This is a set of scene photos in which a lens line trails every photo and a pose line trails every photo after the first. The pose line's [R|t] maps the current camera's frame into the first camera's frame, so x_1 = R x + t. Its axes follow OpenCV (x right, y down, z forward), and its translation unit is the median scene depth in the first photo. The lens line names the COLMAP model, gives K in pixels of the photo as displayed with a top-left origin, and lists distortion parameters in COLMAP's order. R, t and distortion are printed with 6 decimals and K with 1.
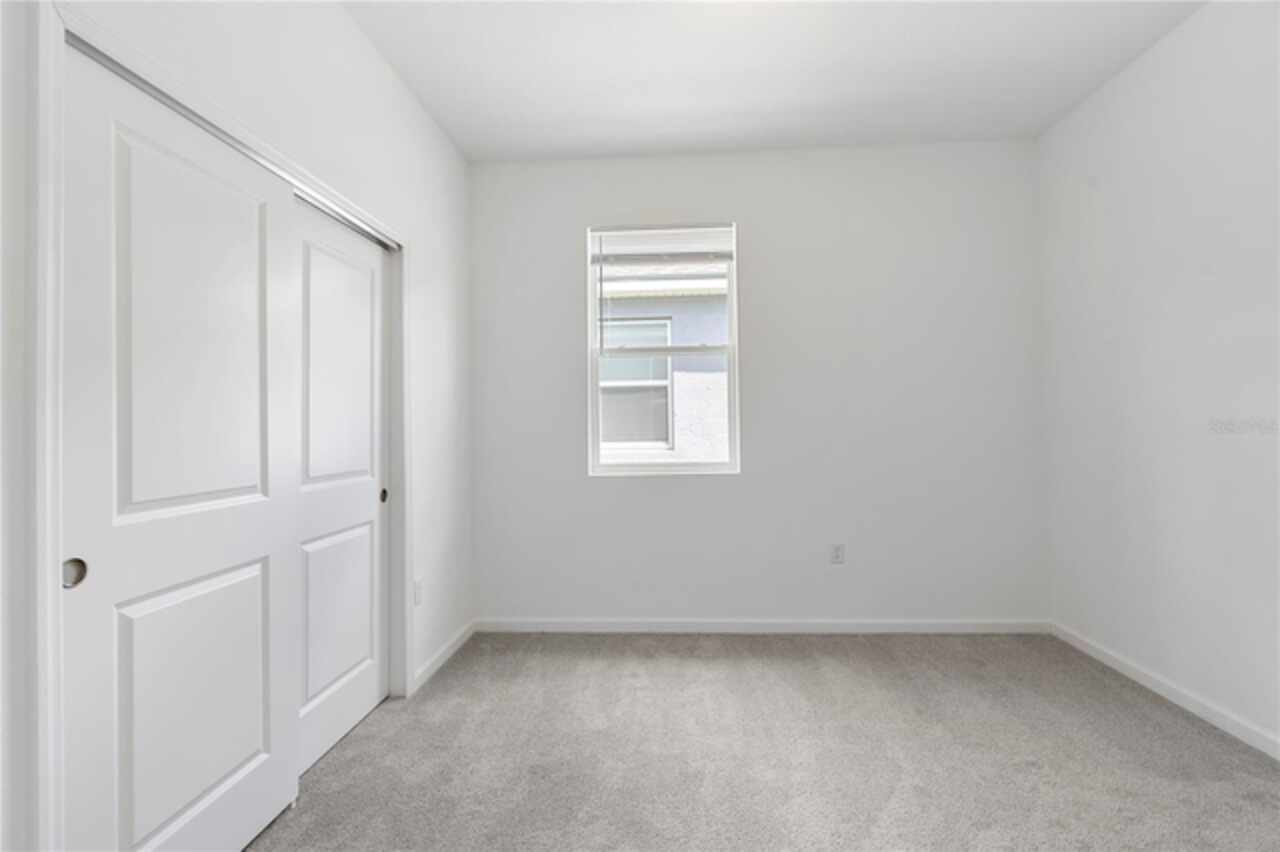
lens RADIAL K [[583.5, 0, 651.9], [0, 583.5, 428.6], [0, 0, 1]] dist [-0.004497, 0.001359]
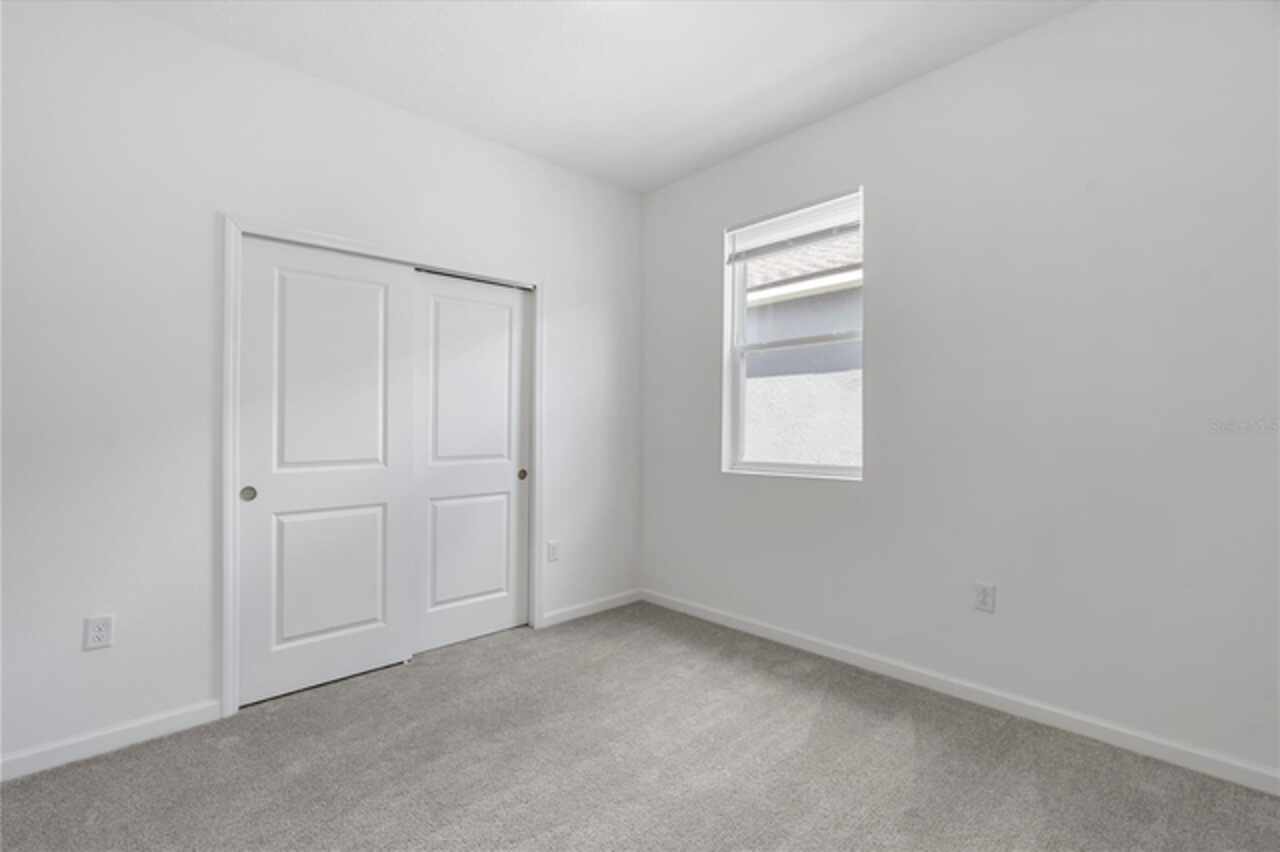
lens RADIAL K [[583.5, 0, 642.2], [0, 583.5, 429.3], [0, 0, 1]] dist [-0.004497, 0.001359]
pose [[0.724637, 0.014158, -0.688985, 0.633420], [-0.007314, 0.999891, 0.012853, -0.008385], [0.689092, -0.004275, 0.724661, 0.204429]]
